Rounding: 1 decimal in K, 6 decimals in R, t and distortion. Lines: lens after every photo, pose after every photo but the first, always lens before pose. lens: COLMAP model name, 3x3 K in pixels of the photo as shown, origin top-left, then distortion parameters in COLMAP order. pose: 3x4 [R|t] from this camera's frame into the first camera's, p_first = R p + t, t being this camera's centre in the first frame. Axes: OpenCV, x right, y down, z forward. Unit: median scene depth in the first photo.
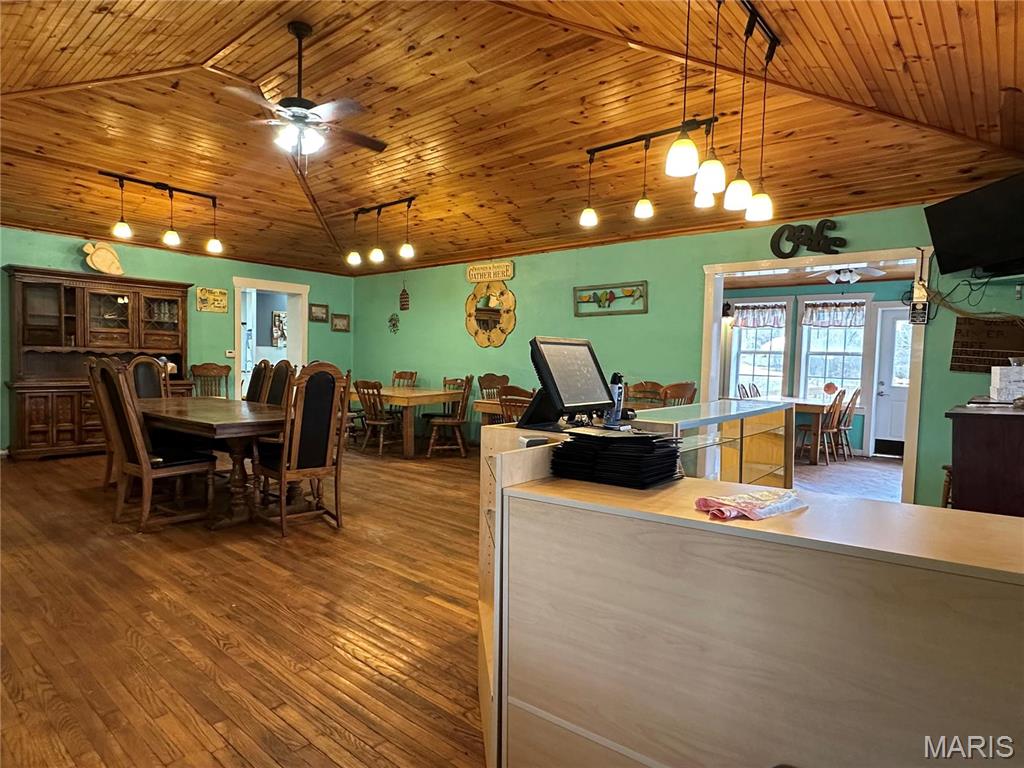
lens RADIAL K [[589.0, 0, 512.0], [0, 589.0, 384.0], [0, 0, 1]] dist [-0.000486, -0.000137]
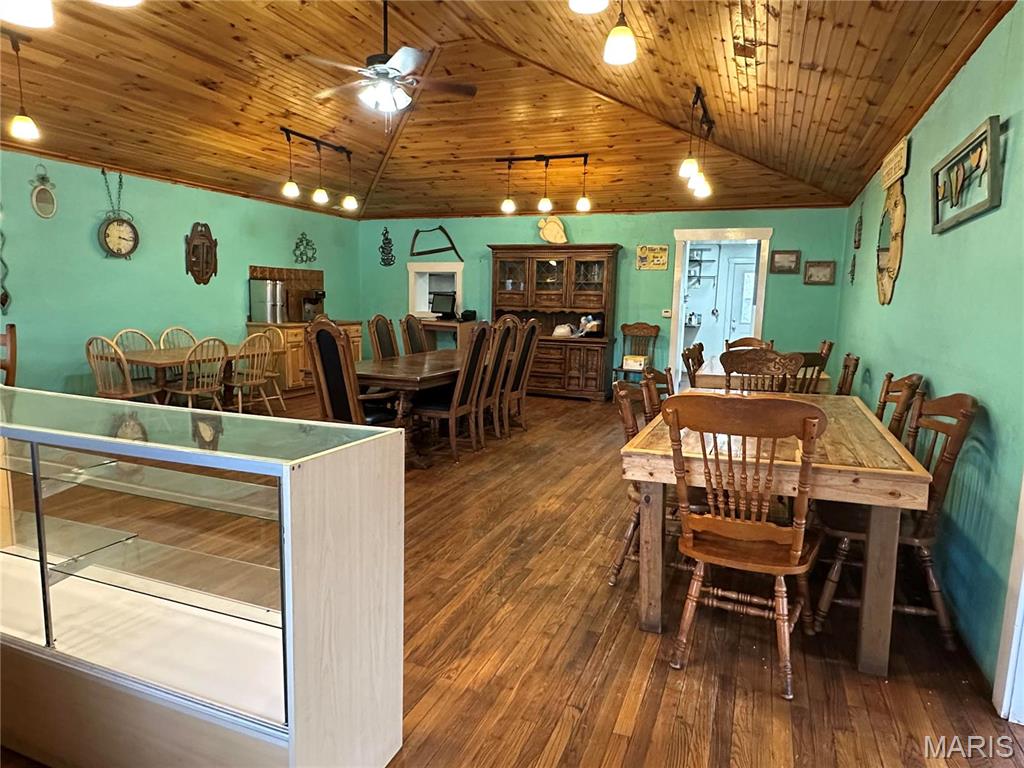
lens RADIAL K [[625.7, 0, 514.1], [0, 625.7, 350.2], [0, 0, 1]] dist [-0.000974, -0.000378]
pose [[0.324145, 0.055479, -0.944379, 0.495276], [-0.057912, 0.997570, 0.038727, -0.023140], [0.944233, 0.042137, 0.326571, 0.583326]]
